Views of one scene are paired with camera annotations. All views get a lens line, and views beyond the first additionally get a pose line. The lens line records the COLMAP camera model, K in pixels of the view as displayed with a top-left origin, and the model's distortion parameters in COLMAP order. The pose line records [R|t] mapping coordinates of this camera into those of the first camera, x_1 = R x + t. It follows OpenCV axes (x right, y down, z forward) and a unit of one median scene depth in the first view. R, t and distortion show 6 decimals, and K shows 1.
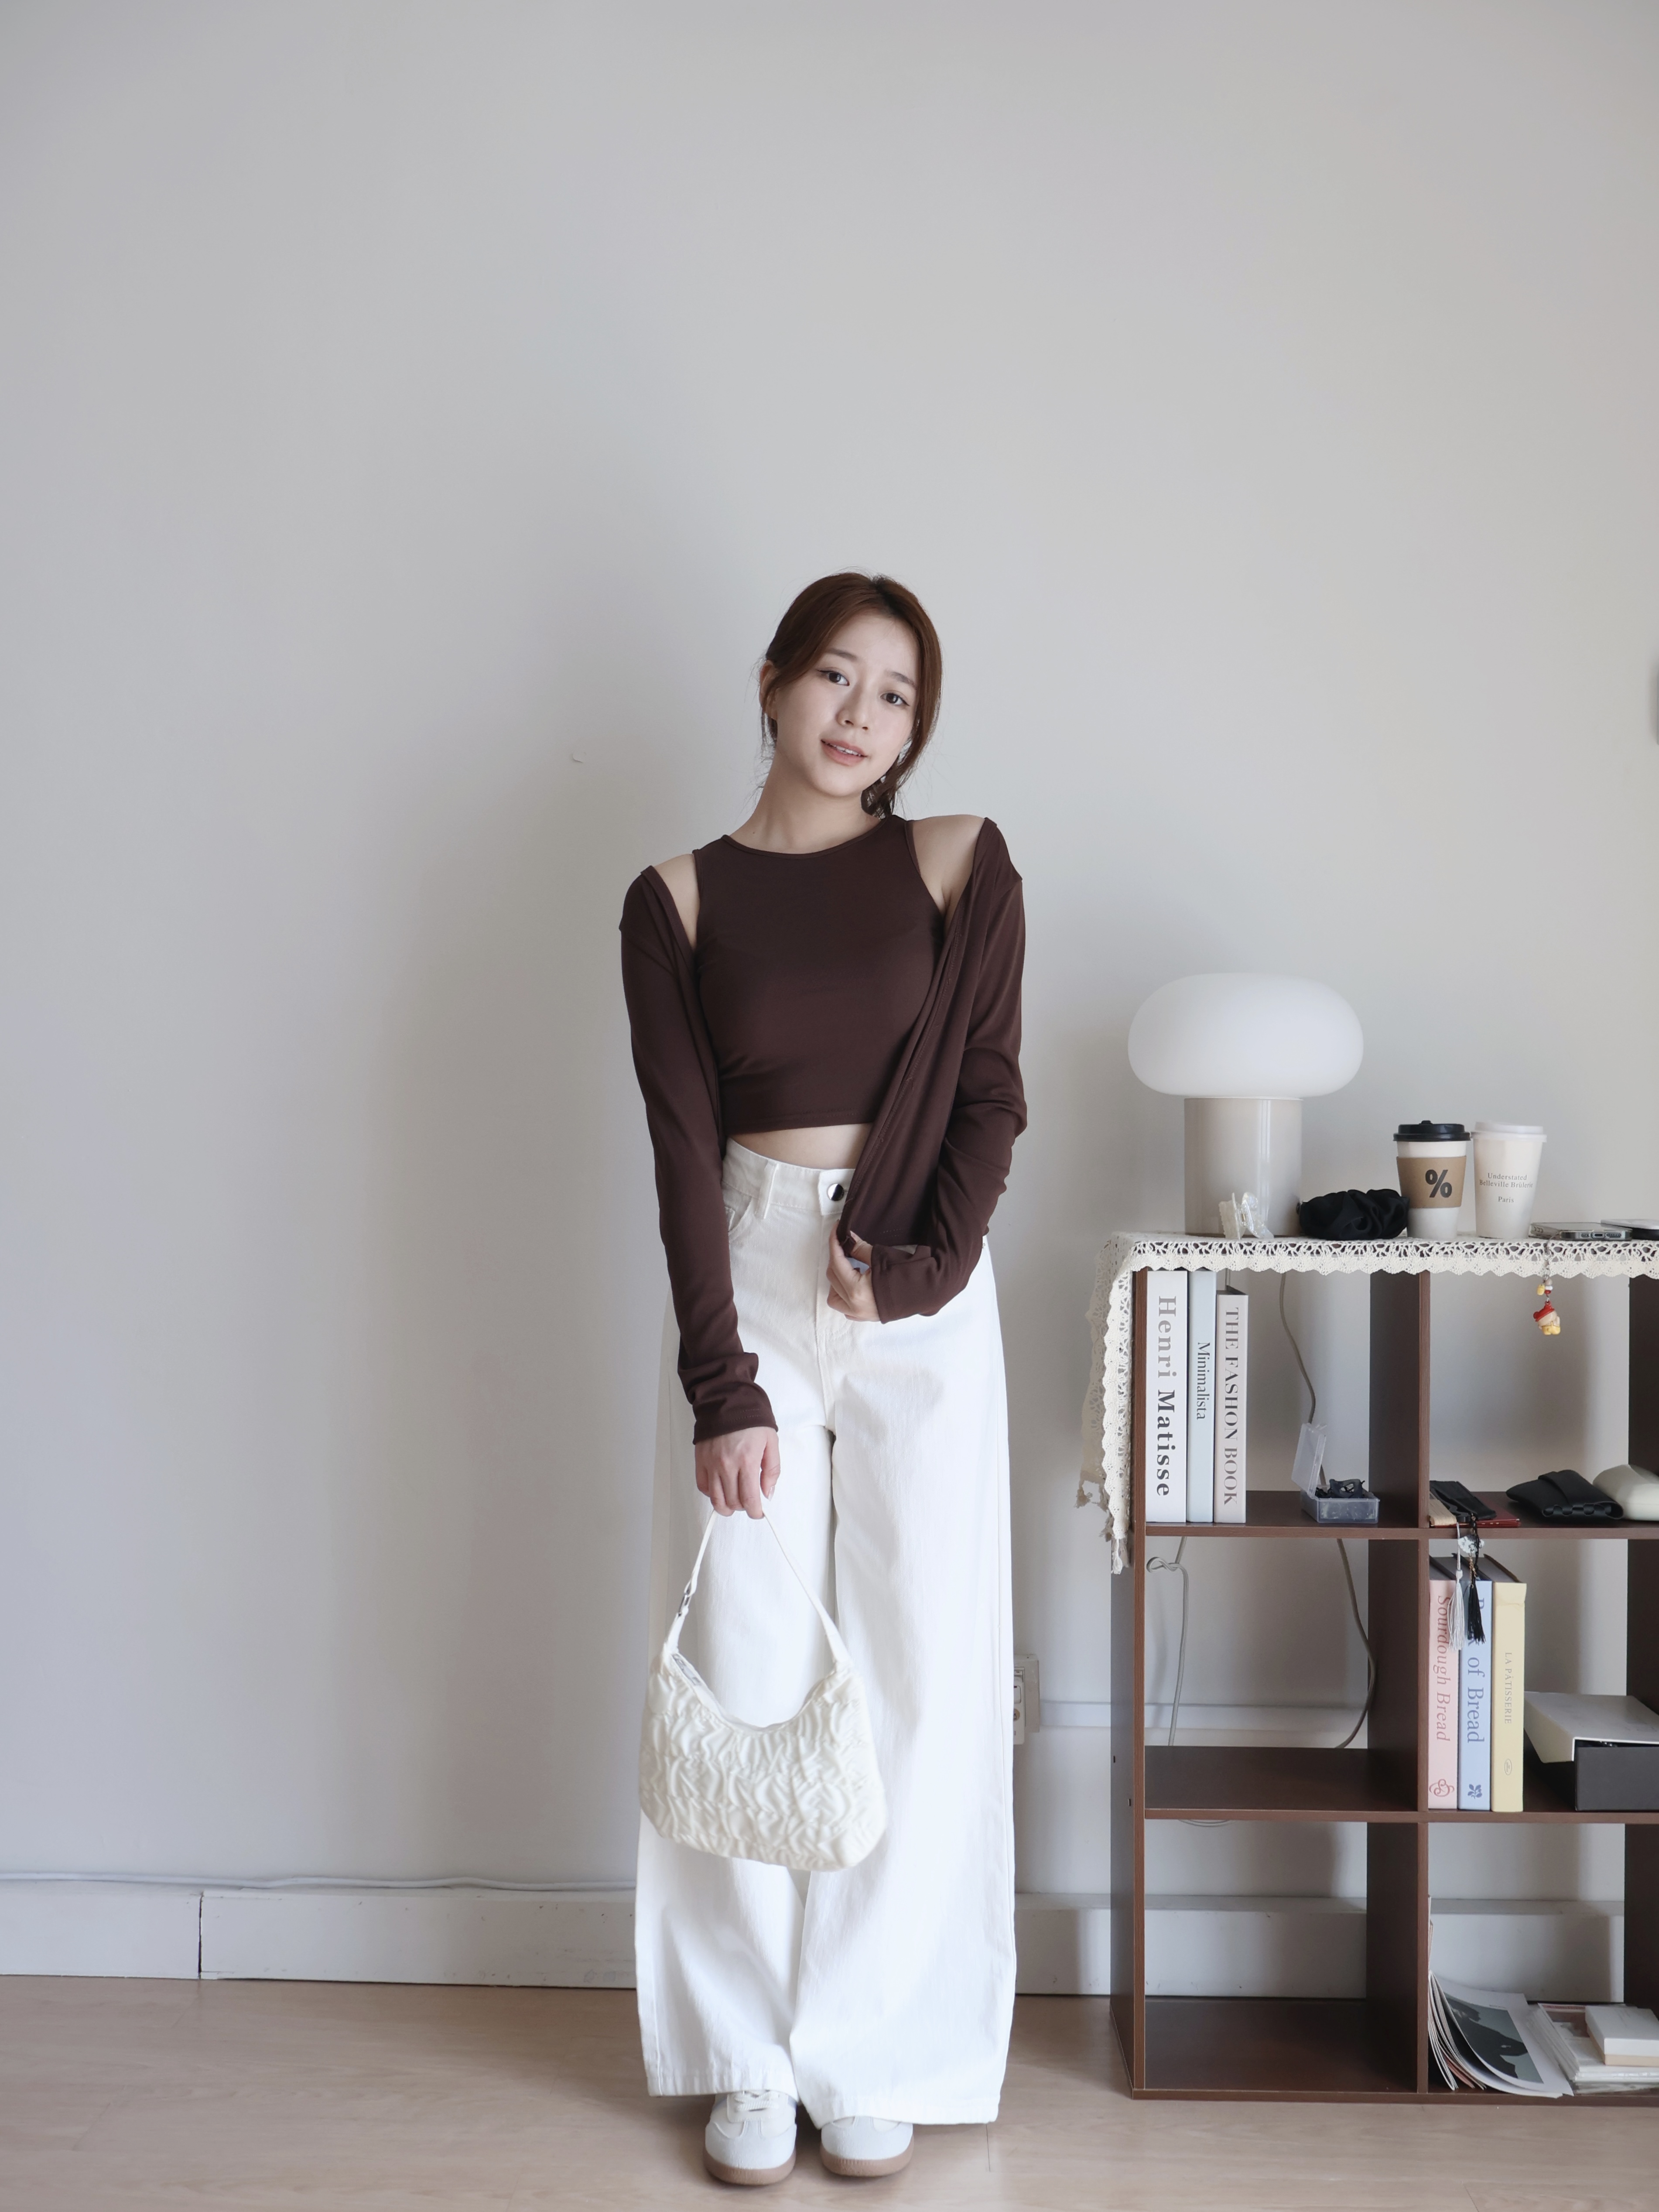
lens RADIAL K [[1805.5, 0, 809.2], [0, 1805.5, 1117.6], [0, 0, 1]] dist [-0.001517, 0.003668]
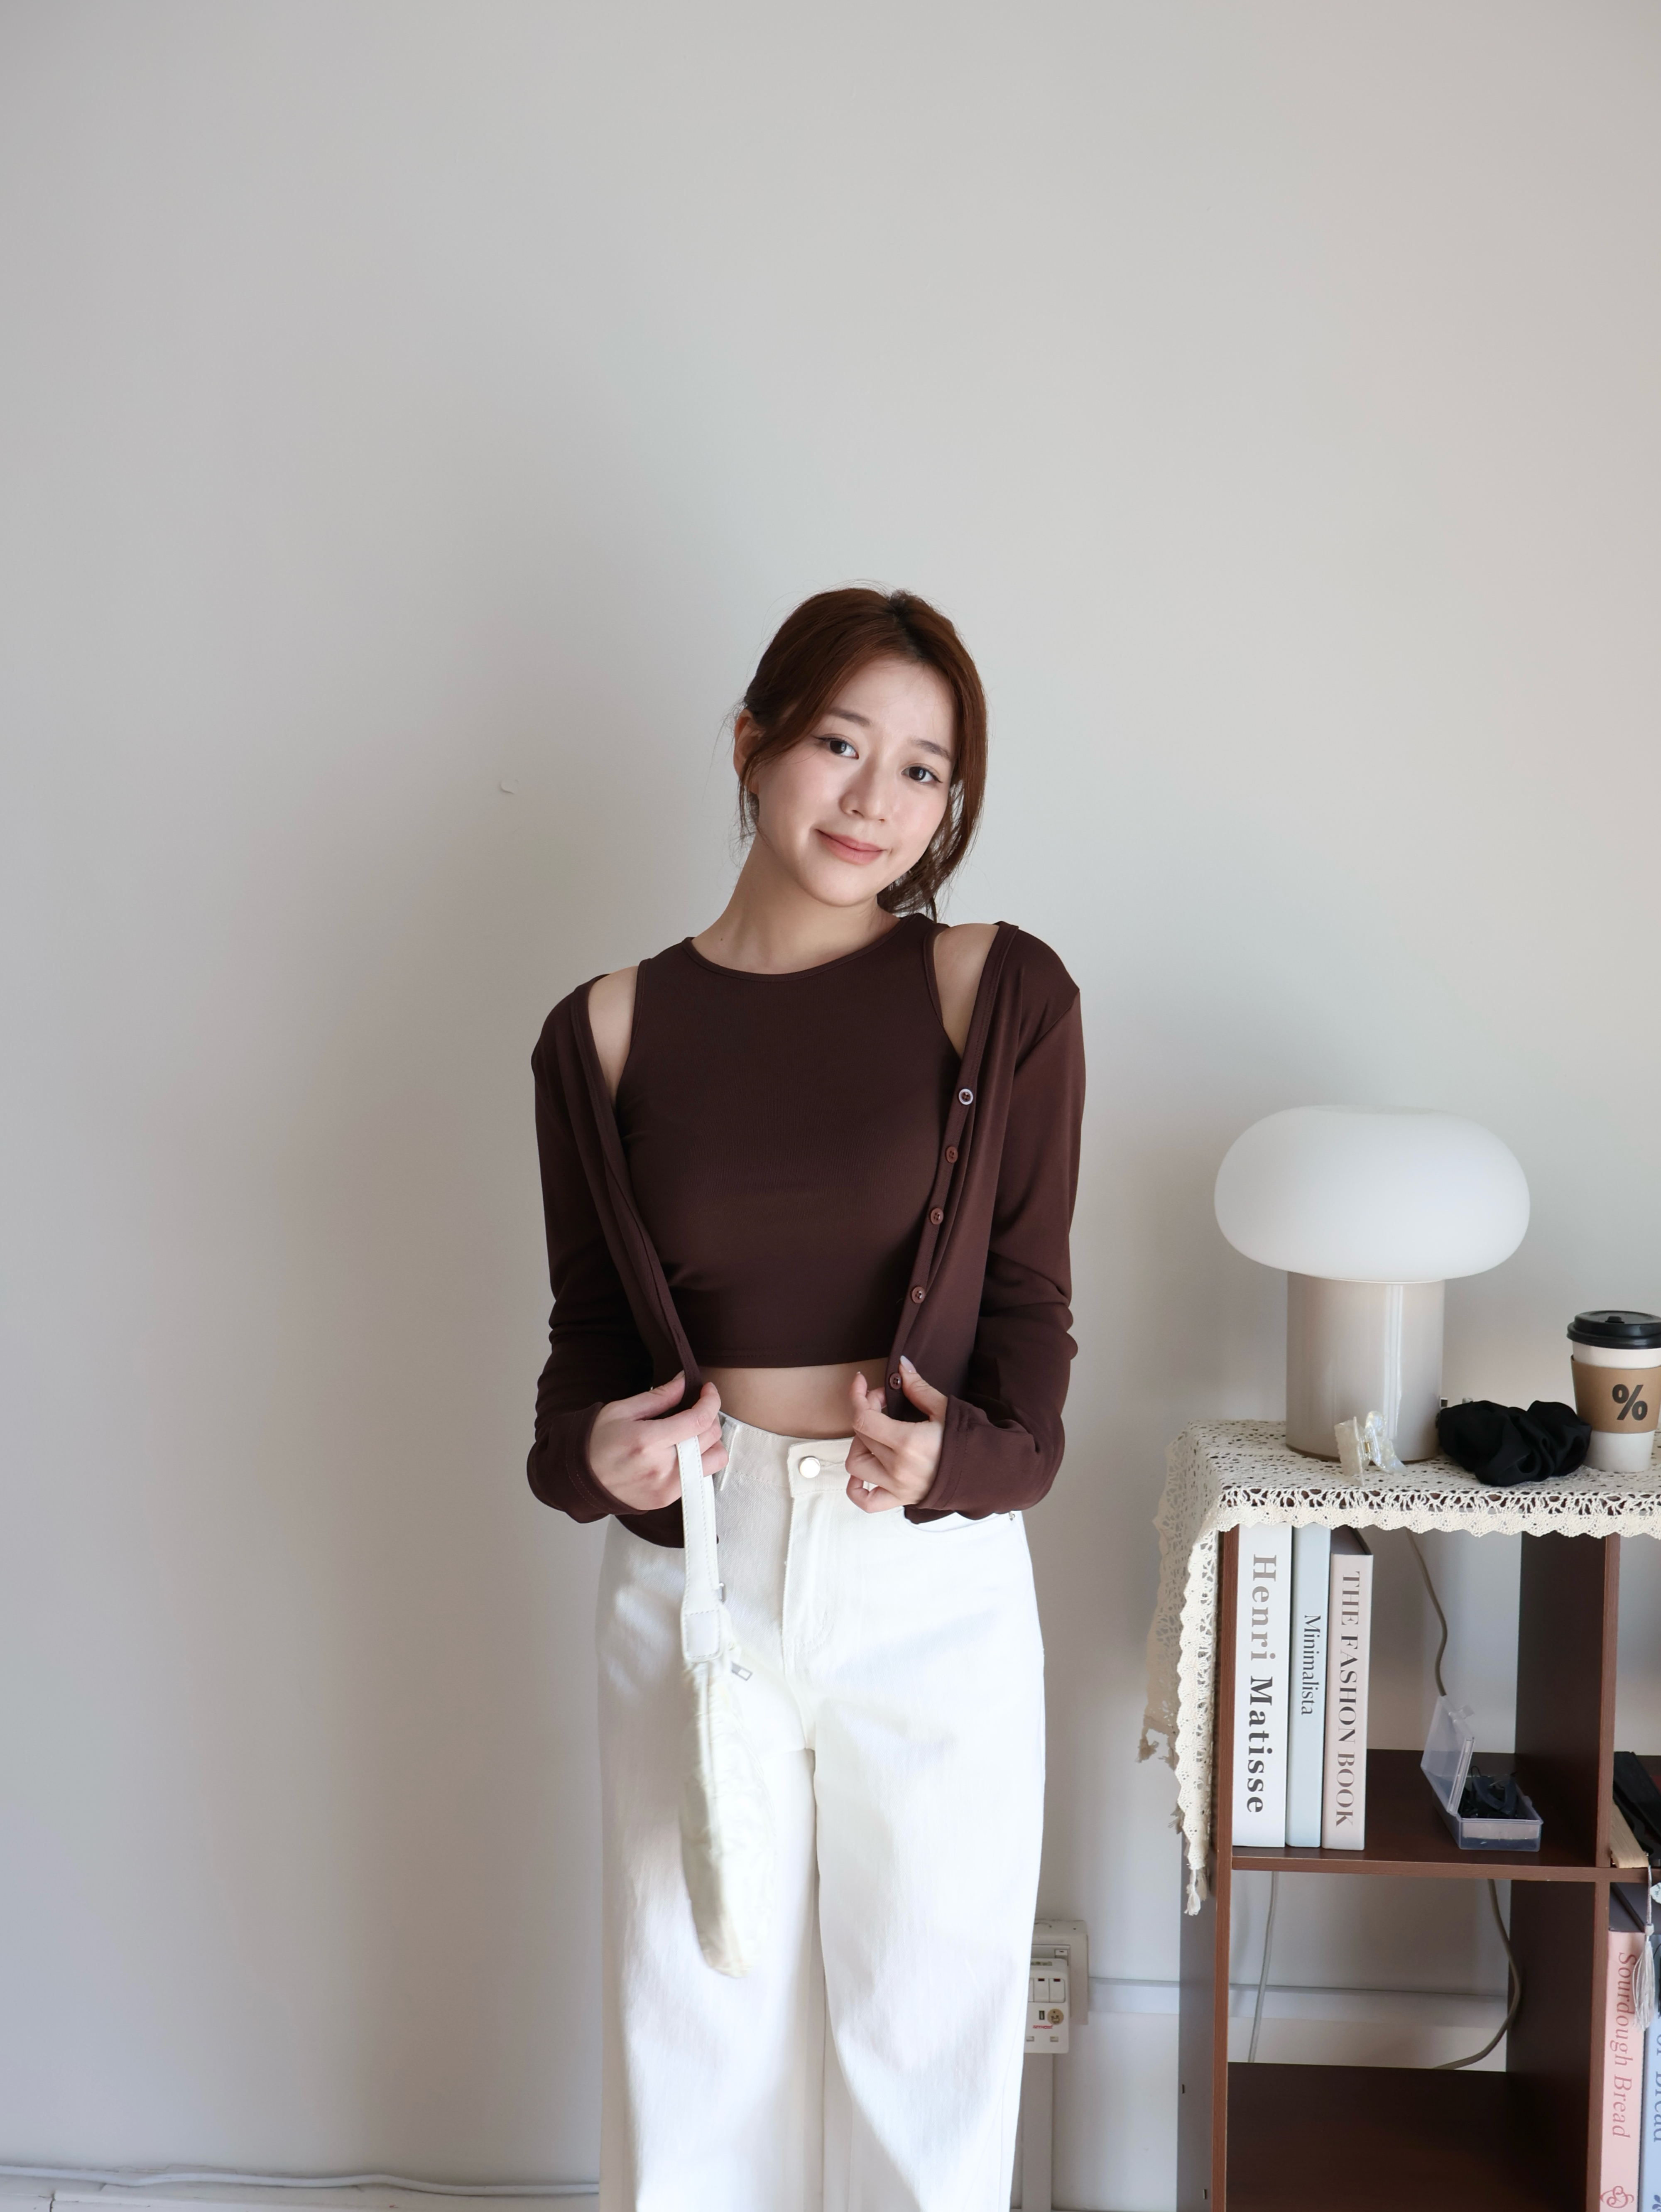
lens RADIAL K [[1838.7, 0, 830.5], [0, 1838.7, 1106.0], [0, 0, 1]] dist [0.010807, 0.002031]
pose [[0.999895, 0.002838, -0.014180, 0.027323], [-0.001919, 0.997925, 0.064363, -0.137132], [0.014334, -0.064329, 0.997826, 0.242801]]
